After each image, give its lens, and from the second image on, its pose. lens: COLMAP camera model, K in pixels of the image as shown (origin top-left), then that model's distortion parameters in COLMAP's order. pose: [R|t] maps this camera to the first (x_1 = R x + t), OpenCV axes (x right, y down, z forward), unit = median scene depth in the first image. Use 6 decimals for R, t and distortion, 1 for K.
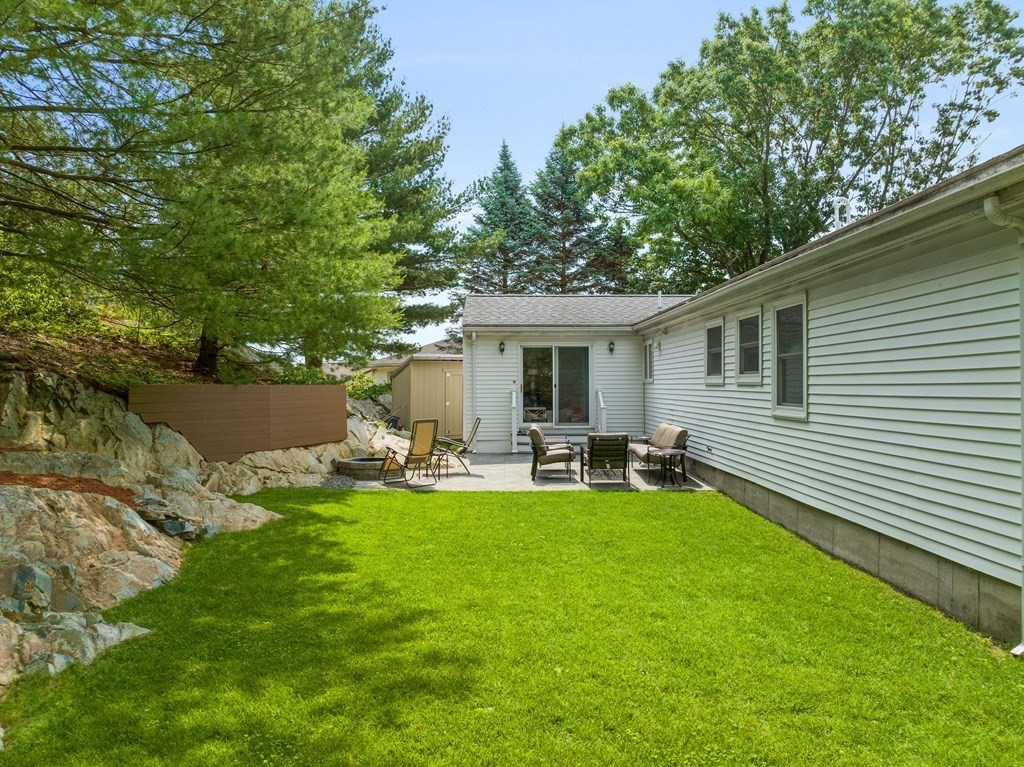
lens RADIAL K [[753.2, 0, 507.6], [0, 753.2, 382.5], [0, 0, 1]] dist [-0.061809, 0.000459]
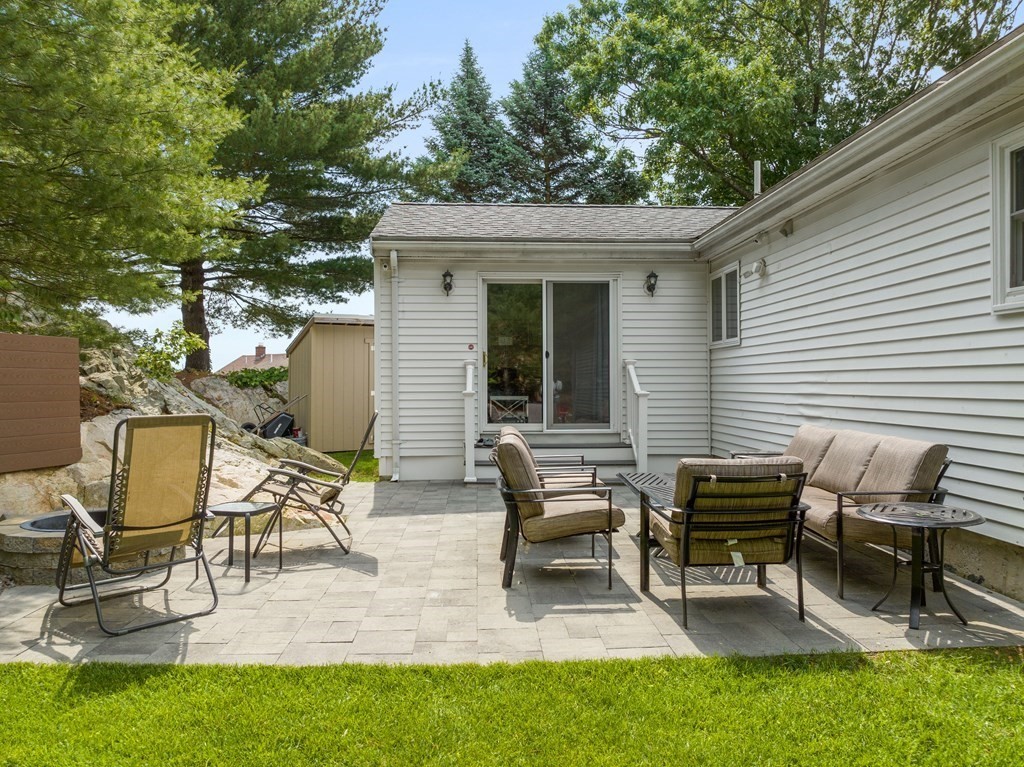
lens RADIAL K [[753.2, 0, 515.4], [0, 753.2, 386.3], [0, 0, 1]] dist [-0.061809, 0.000459]
pose [[0.998894, 0.000833, 0.047018, 0.015193], [-0.001107, 0.999983, 0.005785, 0.023519], [-0.047013, -0.005831, 0.998877, 0.458393]]
